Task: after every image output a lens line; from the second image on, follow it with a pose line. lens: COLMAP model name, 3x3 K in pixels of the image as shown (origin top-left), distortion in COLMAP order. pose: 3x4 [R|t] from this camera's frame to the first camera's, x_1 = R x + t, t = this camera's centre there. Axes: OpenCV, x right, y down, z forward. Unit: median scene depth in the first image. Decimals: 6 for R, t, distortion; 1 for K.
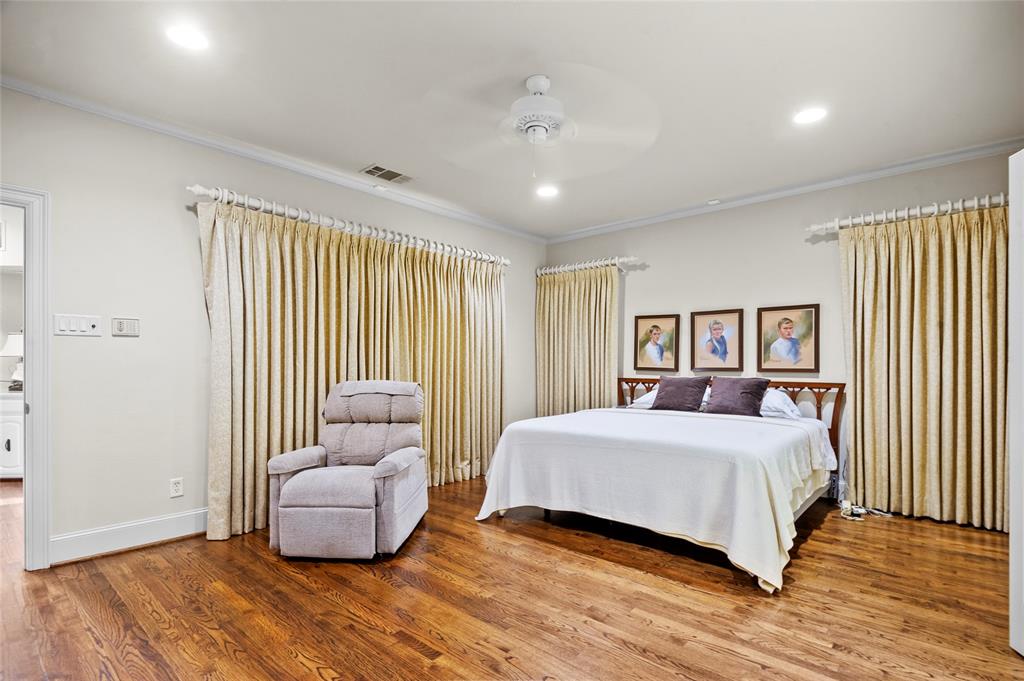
lens RADIAL K [[497.9, 0, 519.4], [0, 497.9, 365.8], [0, 0, 1]] dist [0.011830, -0.001605]
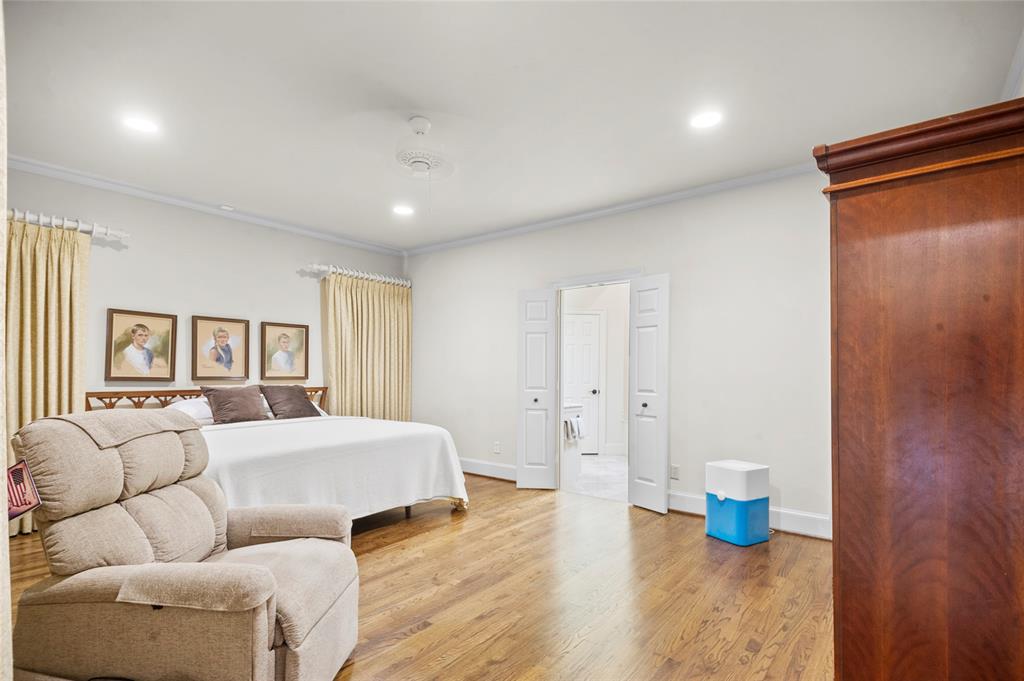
lens RADIAL K [[497.9, 0, 515.5], [0, 497.9, 369.7], [0, 0, 1]] dist [0.011830, -0.001605]
pose [[-0.066887, 0.005701, 0.997744, -0.621383], [0.001928, 0.999983, -0.005584, -0.003022], [-0.997759, 0.001550, -0.066897, 0.495562]]
